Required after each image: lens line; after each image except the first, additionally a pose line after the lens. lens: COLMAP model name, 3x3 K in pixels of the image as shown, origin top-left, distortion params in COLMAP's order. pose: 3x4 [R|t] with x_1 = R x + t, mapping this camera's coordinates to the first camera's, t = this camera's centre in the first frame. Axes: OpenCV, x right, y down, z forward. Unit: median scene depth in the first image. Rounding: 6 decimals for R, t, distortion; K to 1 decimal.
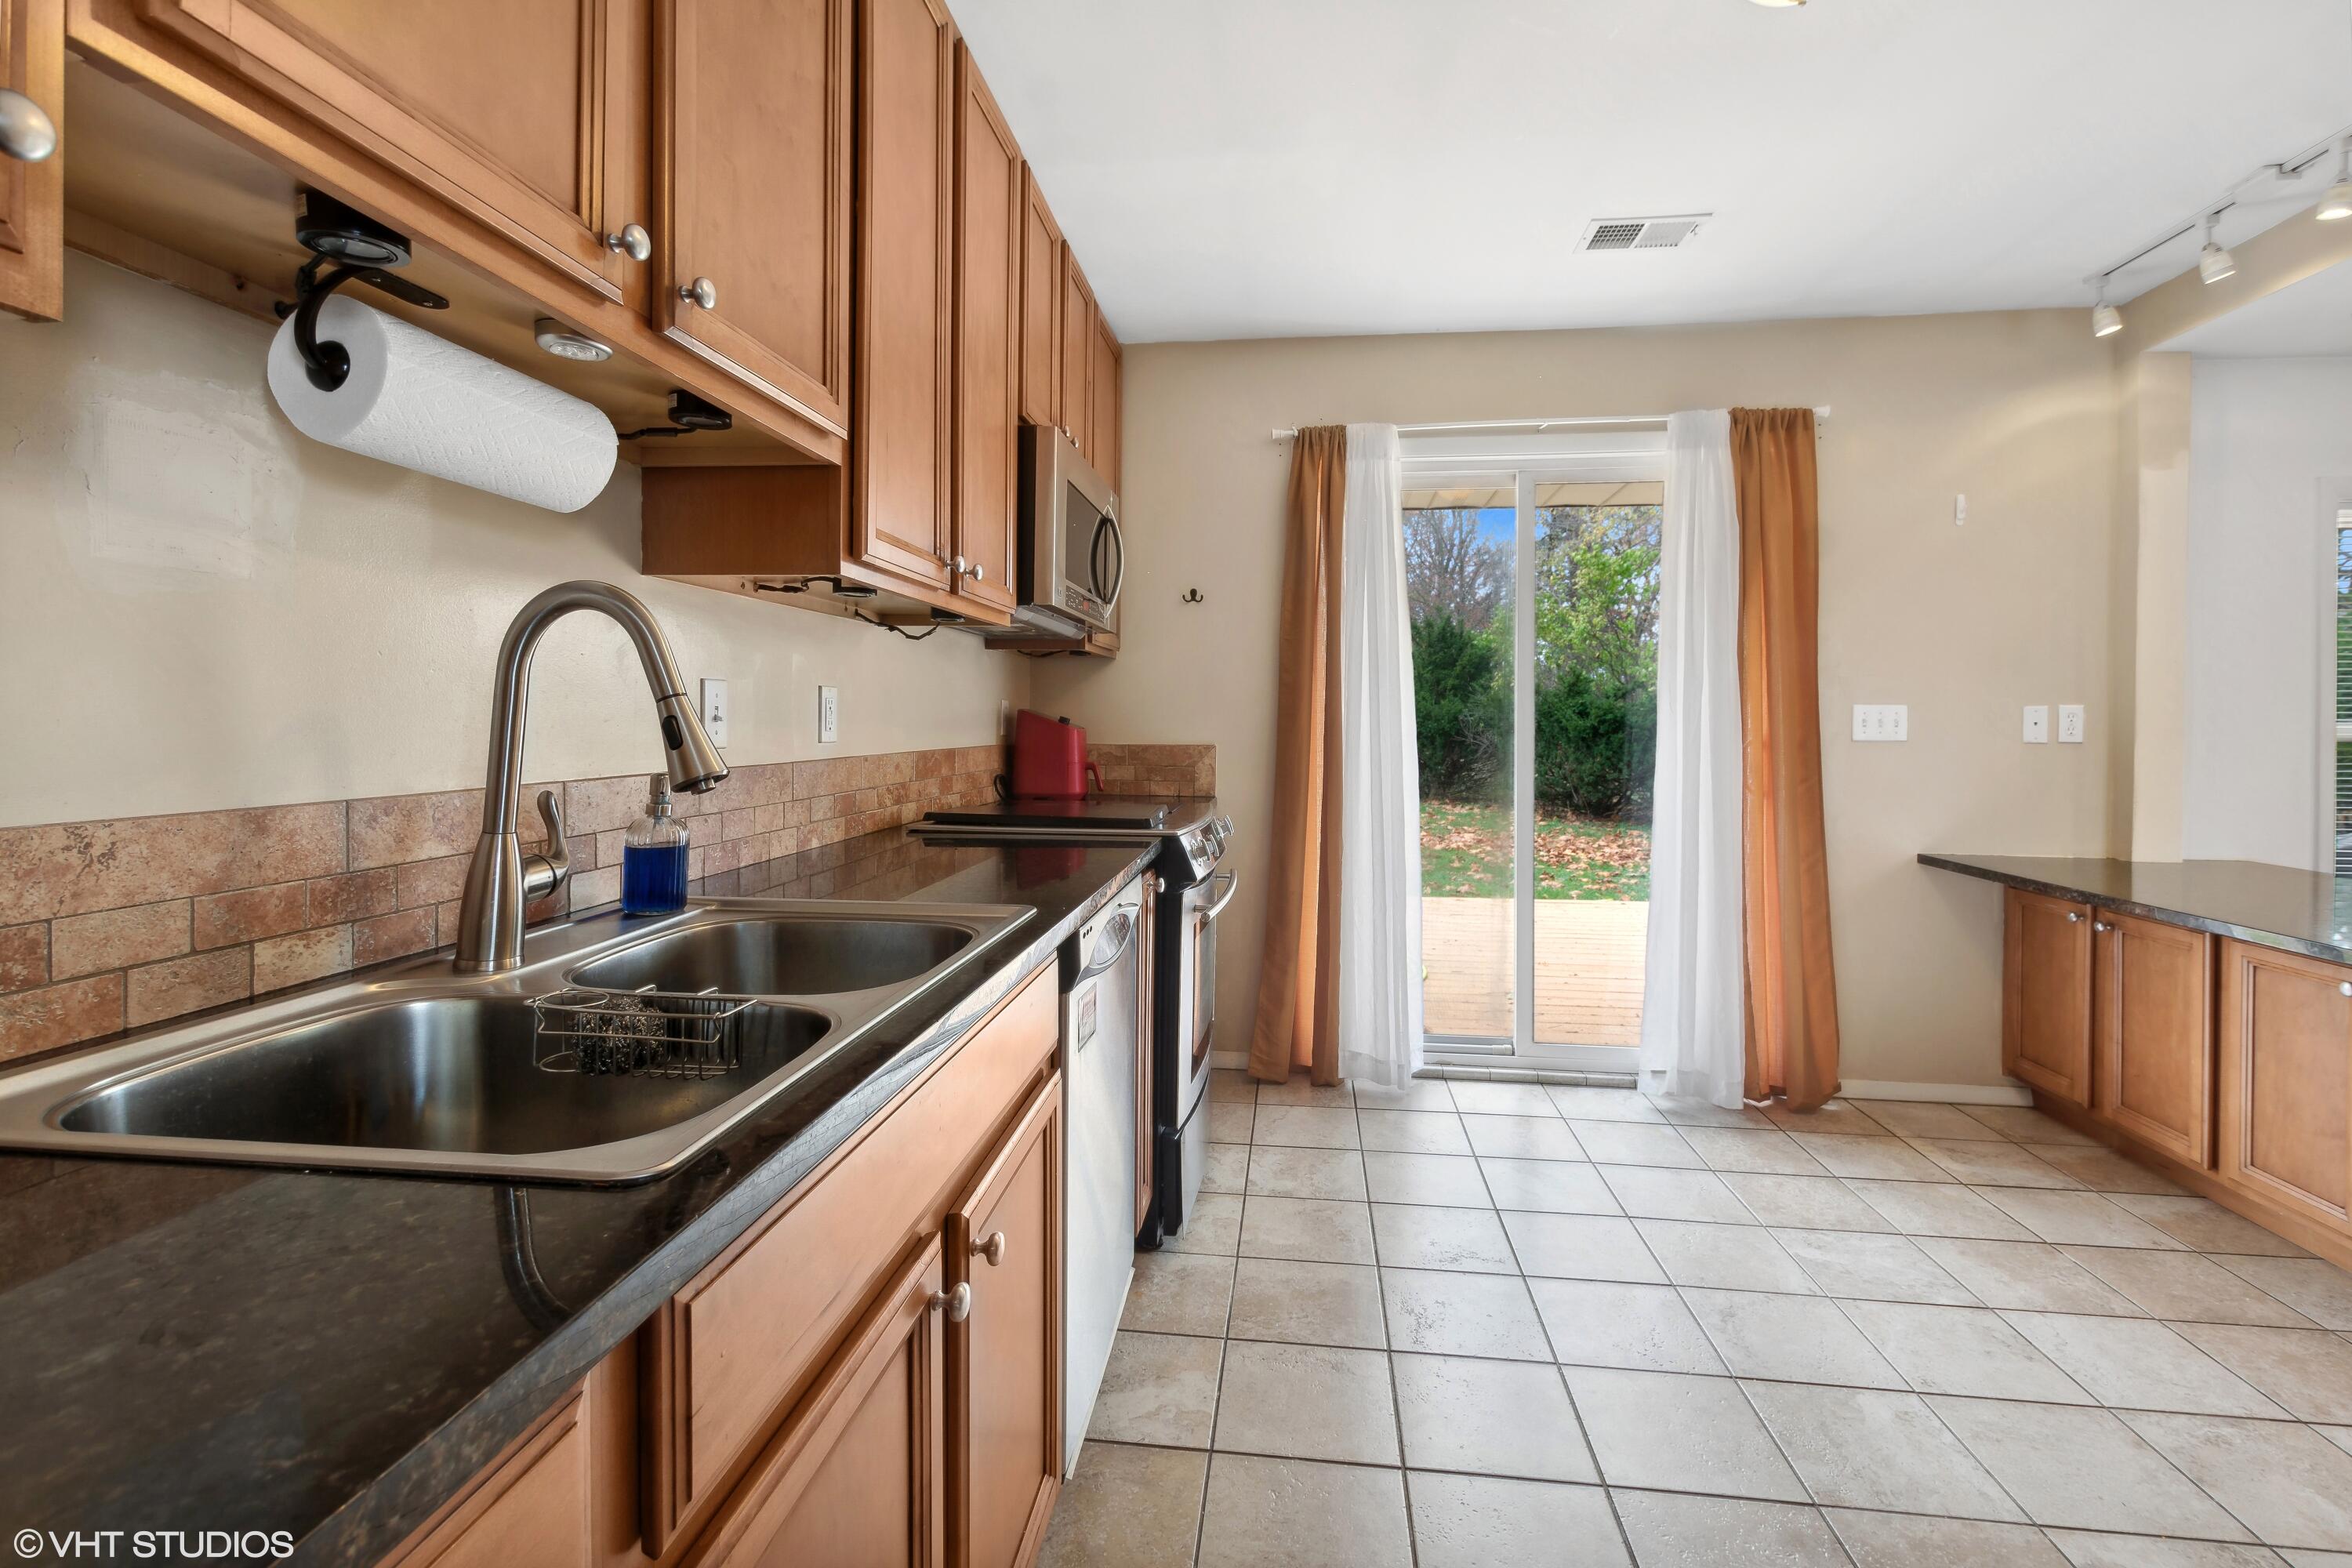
lens RADIAL K [[1038.3, 0, 1184.2], [0, 1038.3, 748.0], [0, 0, 1]] dist [0.000551, 0.000021]
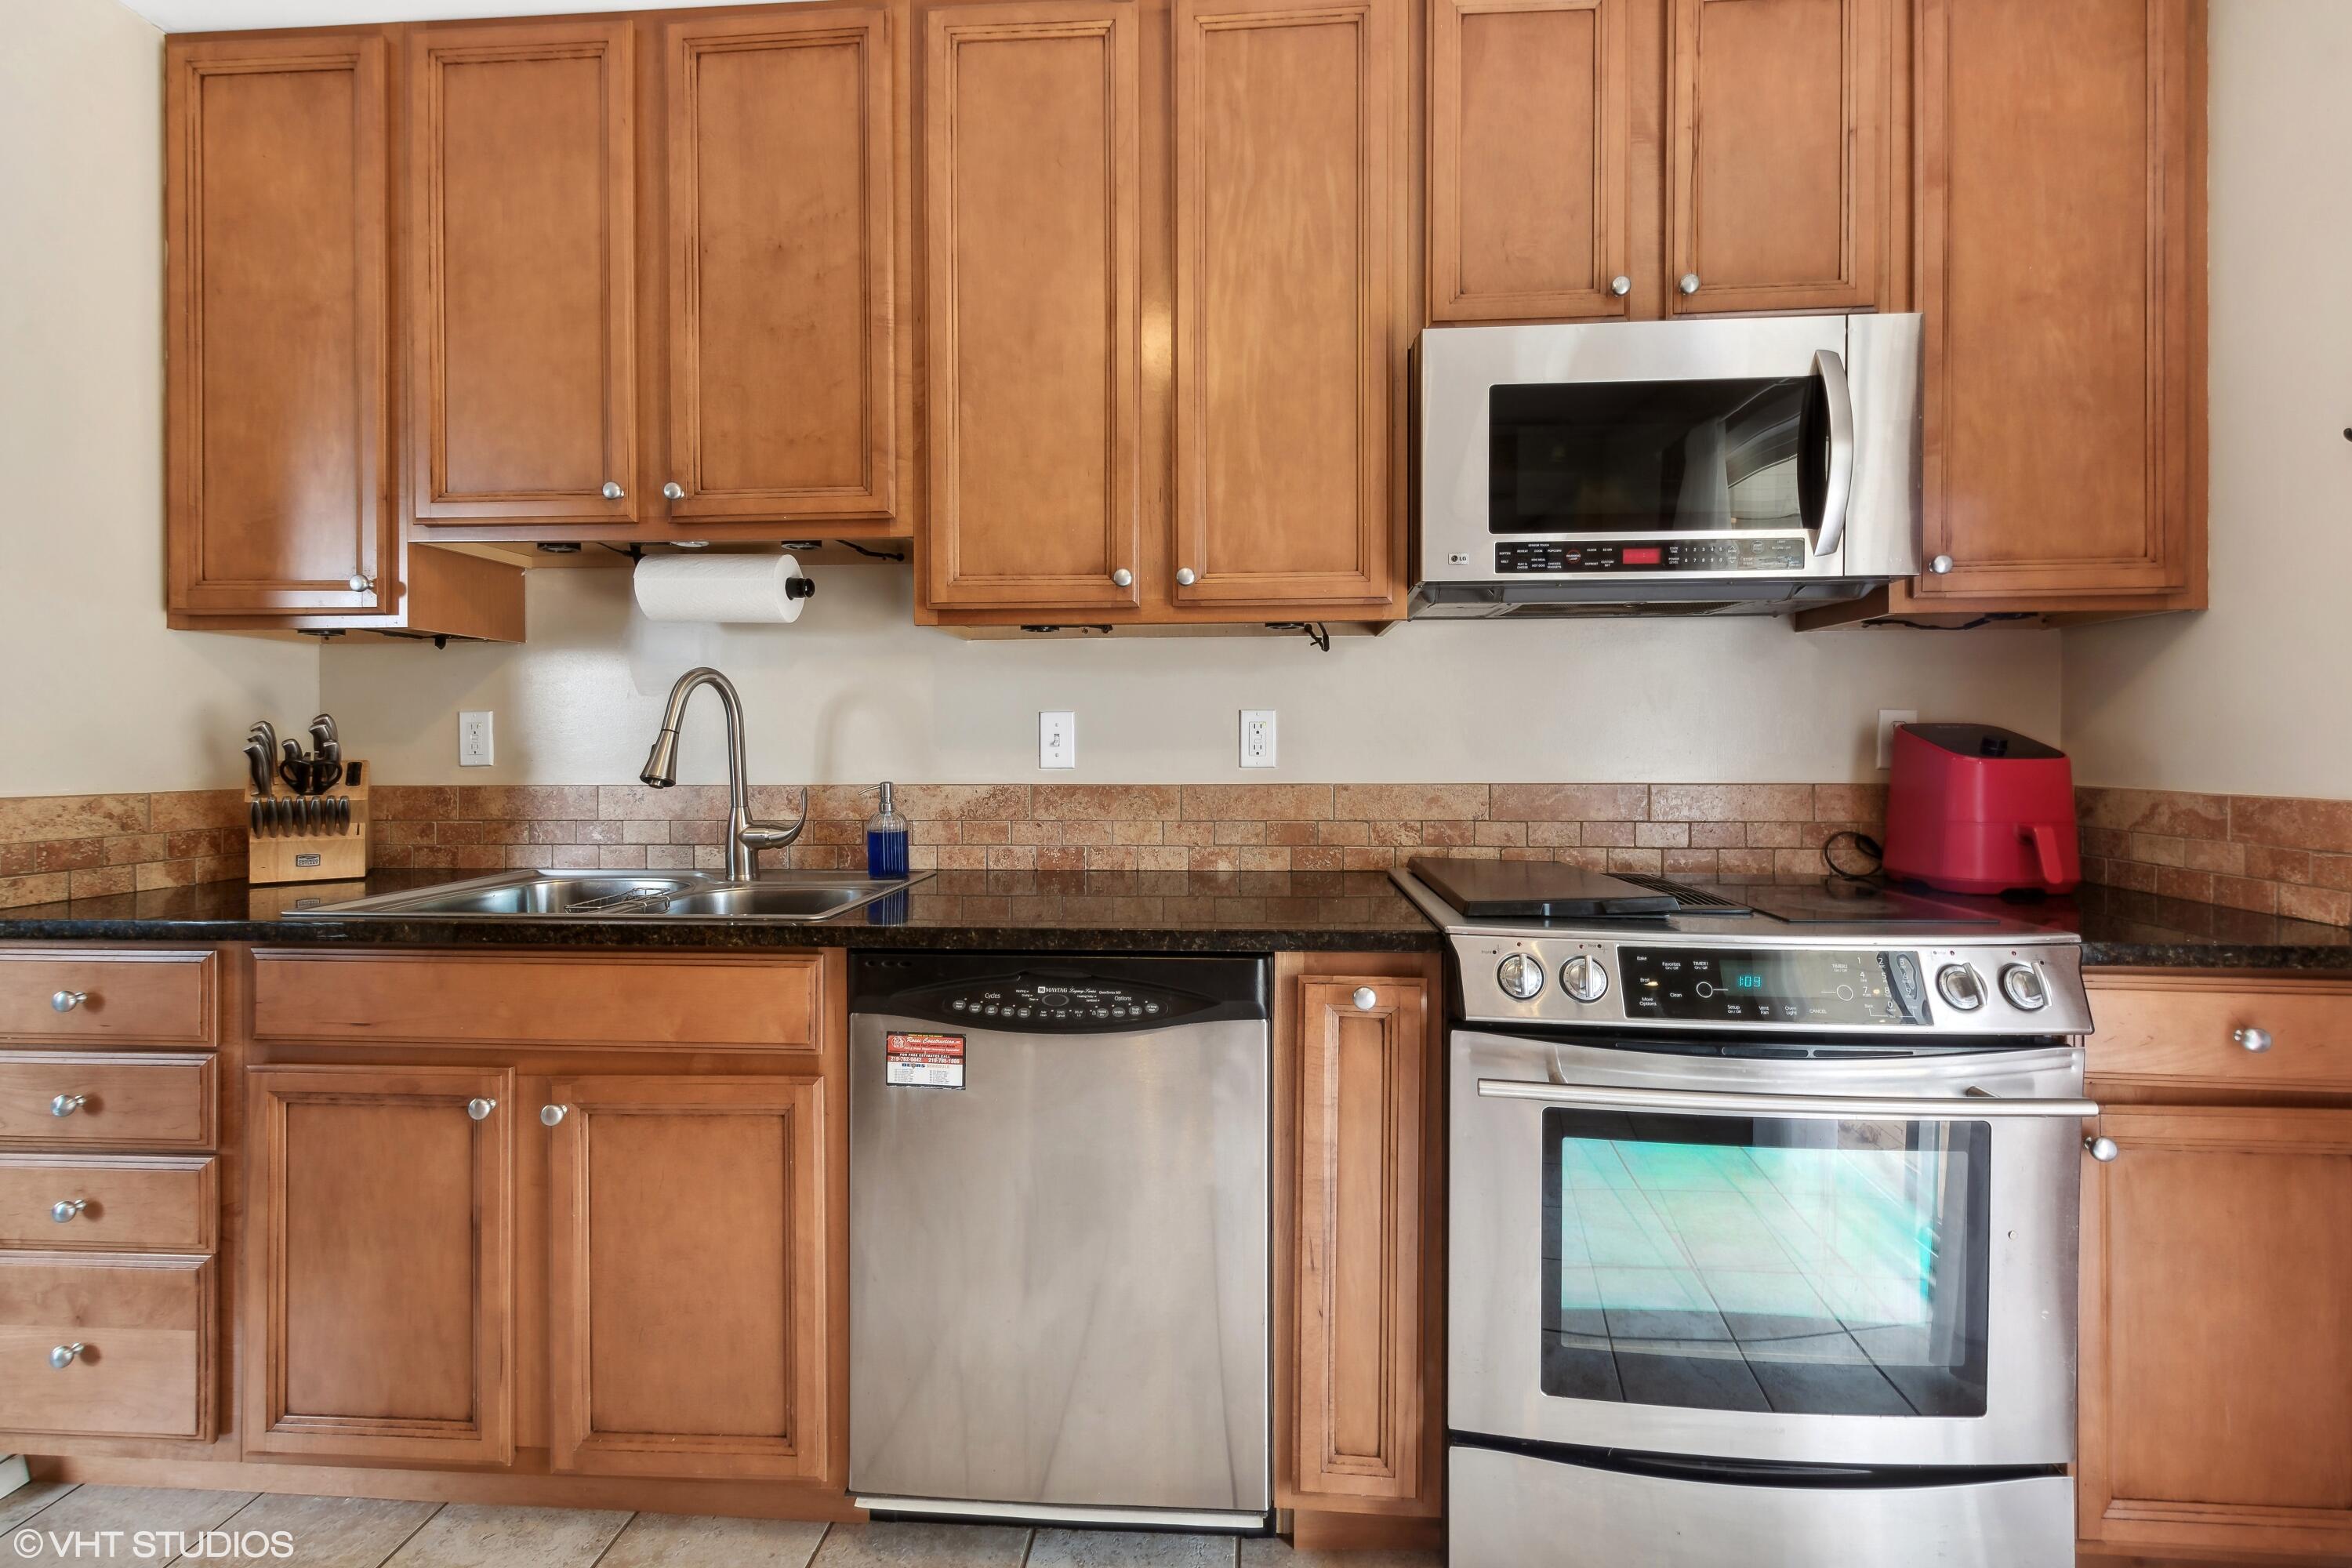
lens RADIAL K [[1038.3, 0, 1184.2], [0, 1038.3, 748.0], [0, 0, 1]] dist [0.000551, 0.000021]
pose [[0.050886, -0.006472, -0.998683, 0.606264], [-0.026100, 0.999629, -0.007808, -0.013706], [0.998363, 0.026463, 0.050698, 0.846650]]
